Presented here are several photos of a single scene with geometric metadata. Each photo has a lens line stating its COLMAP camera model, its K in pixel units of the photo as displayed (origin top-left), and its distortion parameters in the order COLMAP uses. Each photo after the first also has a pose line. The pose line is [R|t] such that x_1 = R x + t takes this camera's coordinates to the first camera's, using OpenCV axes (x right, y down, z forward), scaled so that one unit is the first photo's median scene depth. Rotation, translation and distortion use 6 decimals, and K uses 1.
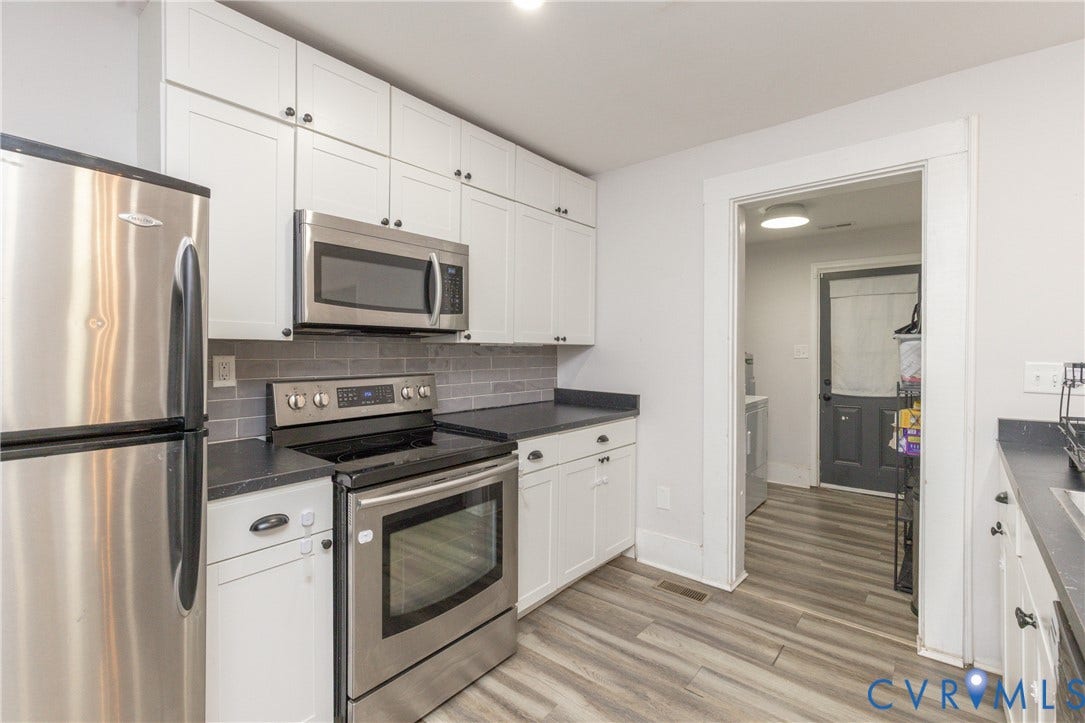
lens RADIAL K [[488.9, 0, 540.7], [0, 488.9, 356.7], [0, 0, 1]] dist [0.000700, 0.000068]
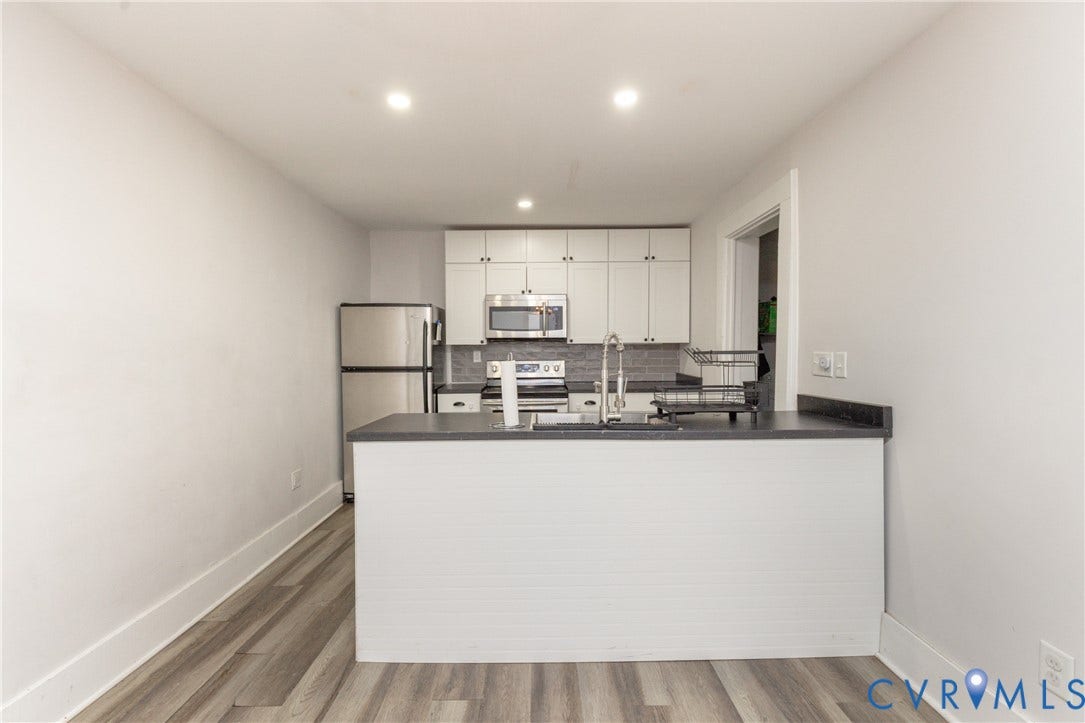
lens RADIAL K [[485.1, 0, 544.3], [0, 485.1, 367.8], [0, 0, 1]] dist [0.001045, -0.000165]
pose [[0.653893, 0.021224, -0.756289, 1.520464], [-0.001750, 0.999646, 0.026540, 0.020663], [0.756585, -0.016031, 0.653699, -0.432049]]
